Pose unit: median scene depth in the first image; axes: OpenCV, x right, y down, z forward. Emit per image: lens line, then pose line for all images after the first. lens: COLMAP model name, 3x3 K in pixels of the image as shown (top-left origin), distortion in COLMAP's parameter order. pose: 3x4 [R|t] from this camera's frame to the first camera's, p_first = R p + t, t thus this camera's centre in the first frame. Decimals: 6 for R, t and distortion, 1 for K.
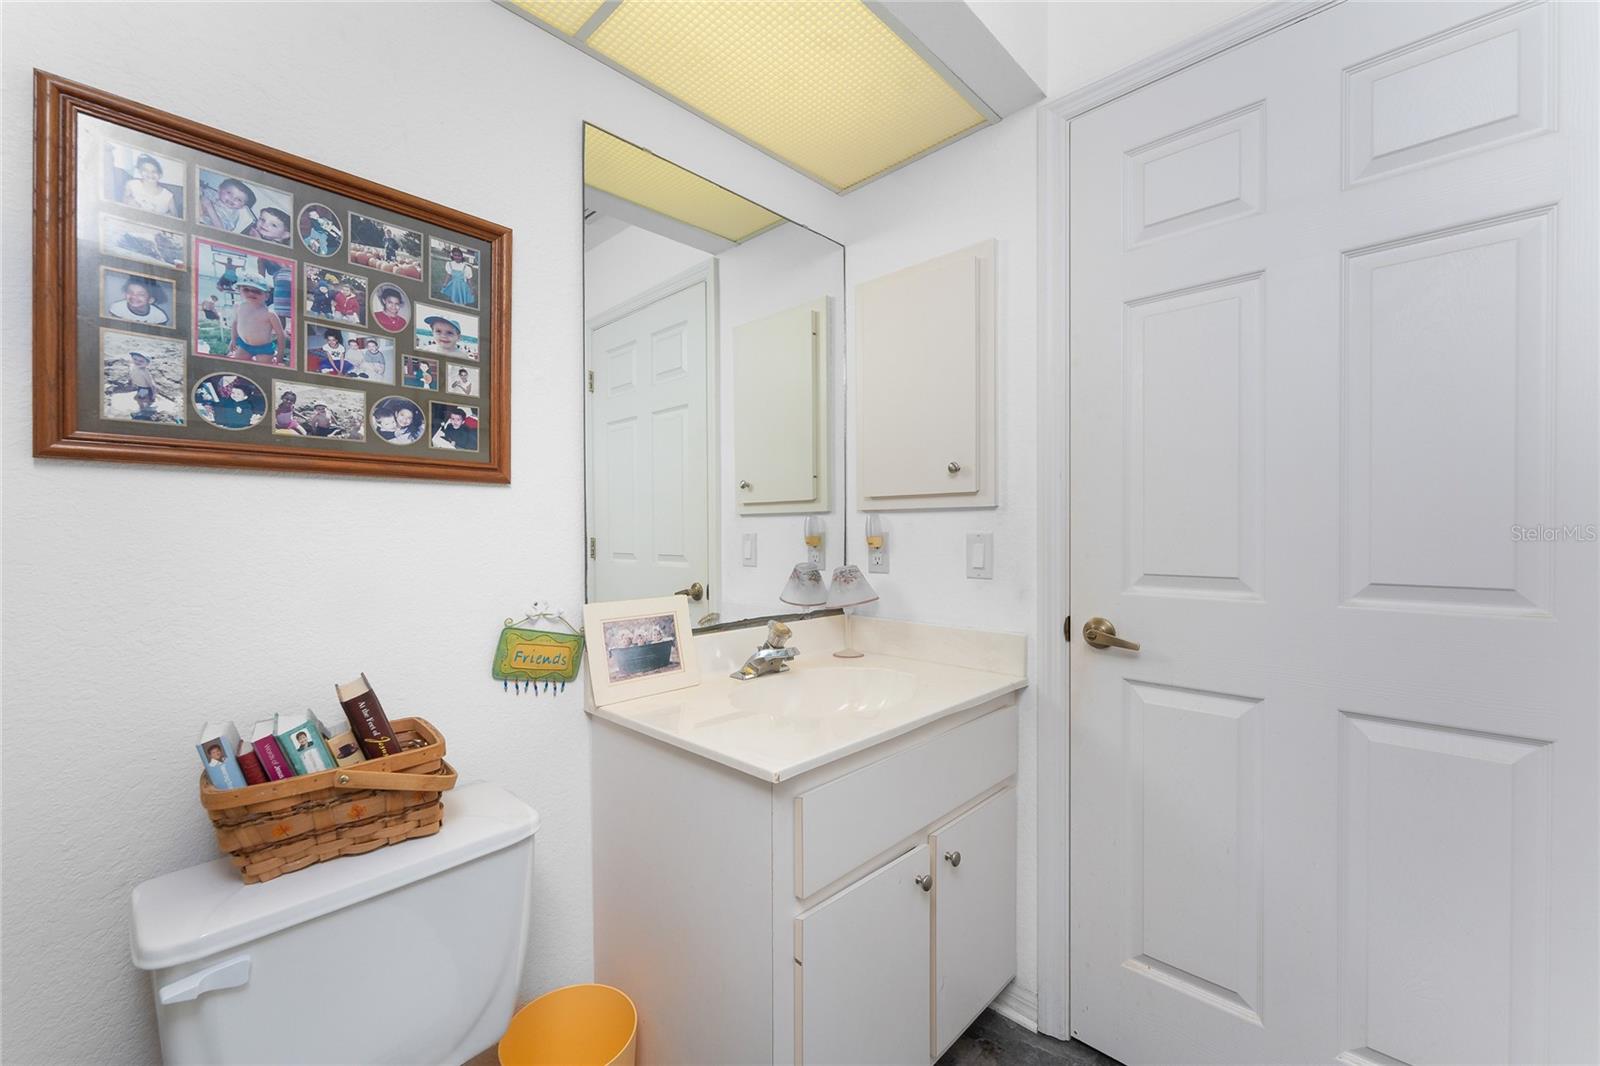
lens RADIAL K [[654.6, 0, 790.1], [0, 654.6, 527.6], [0, 0, 1]] dist [-0.001245, 0.000156]
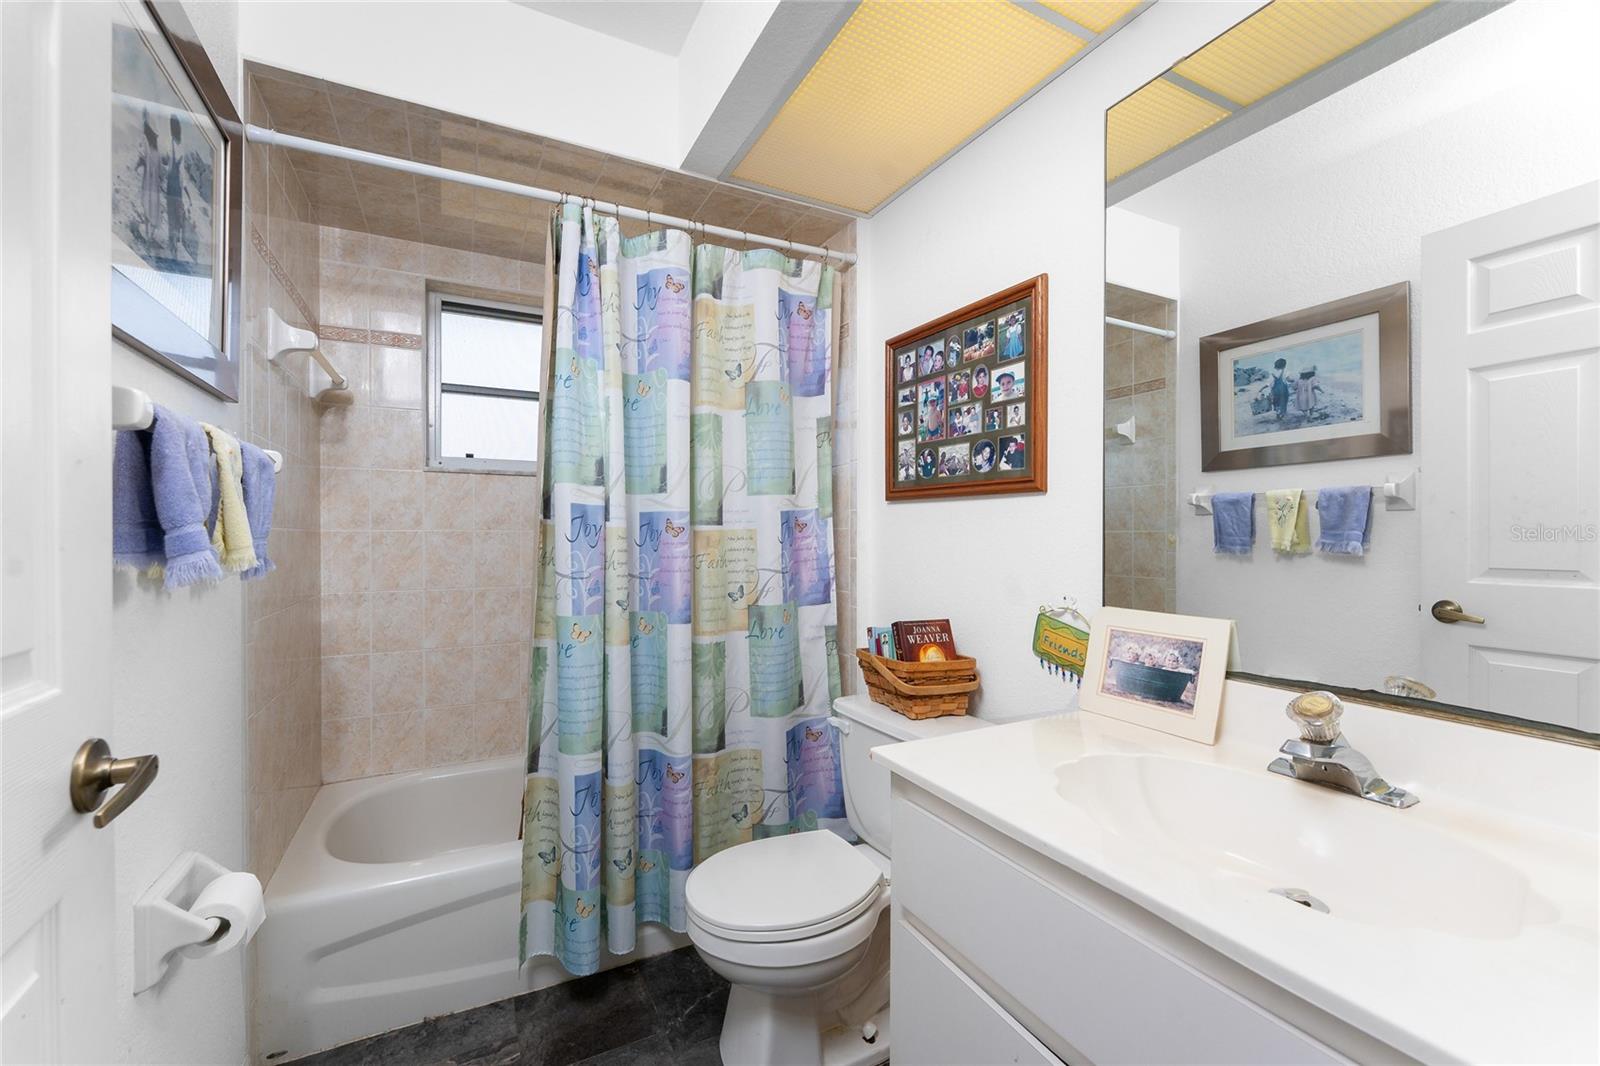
lens RADIAL K [[654.6, 0, 790.1], [0, 654.6, 527.6], [0, 0, 1]] dist [-0.001245, 0.000156]
pose [[-0.321267, -0.004717, -0.946977, 0.933553], [0.004716, 0.999967, -0.006581, 0.003754], [0.946977, -0.006580, -0.321235, 1.068975]]
